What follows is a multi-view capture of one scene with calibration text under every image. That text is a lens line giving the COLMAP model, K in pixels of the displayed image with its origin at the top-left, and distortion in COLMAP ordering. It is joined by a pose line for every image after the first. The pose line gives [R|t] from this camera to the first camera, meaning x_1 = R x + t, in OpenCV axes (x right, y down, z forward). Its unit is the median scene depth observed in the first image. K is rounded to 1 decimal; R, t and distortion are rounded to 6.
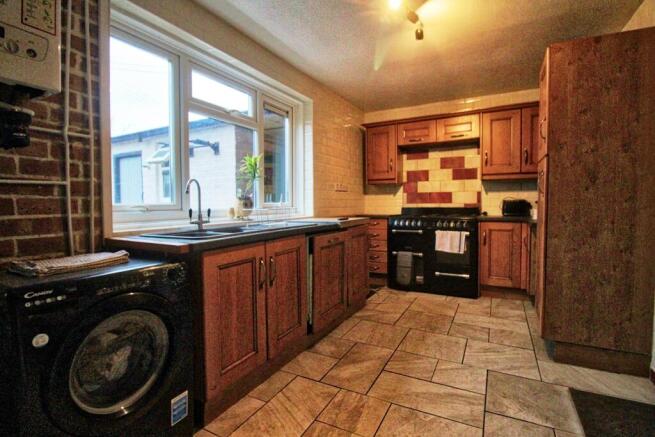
lens RADIAL K [[314.4, 0, 331.7], [0, 314.4, 210.6], [0, 0, 1]] dist [-0.000126, -0.000076]
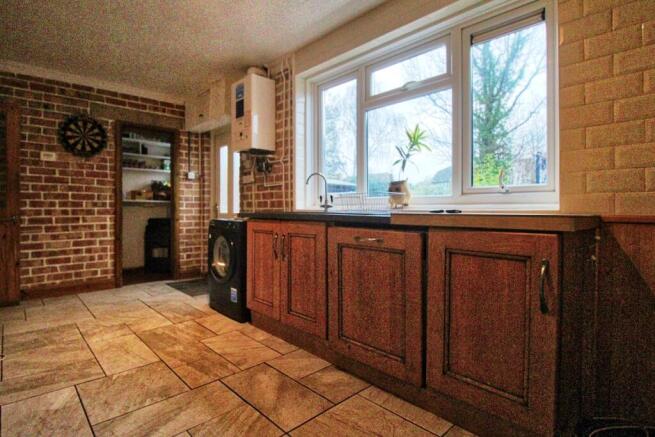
lens RADIAL K [[328.4, 0, 306.6], [0, 328.4, 204.9], [0, 0, 1]] dist [0.001130, 0.000153]
pose [[-0.337084, -0.000539, -0.941475, 0.854511], [-0.020578, 0.999765, 0.006795, 0.026332], [0.941250, 0.021664, -0.337016, 1.388178]]
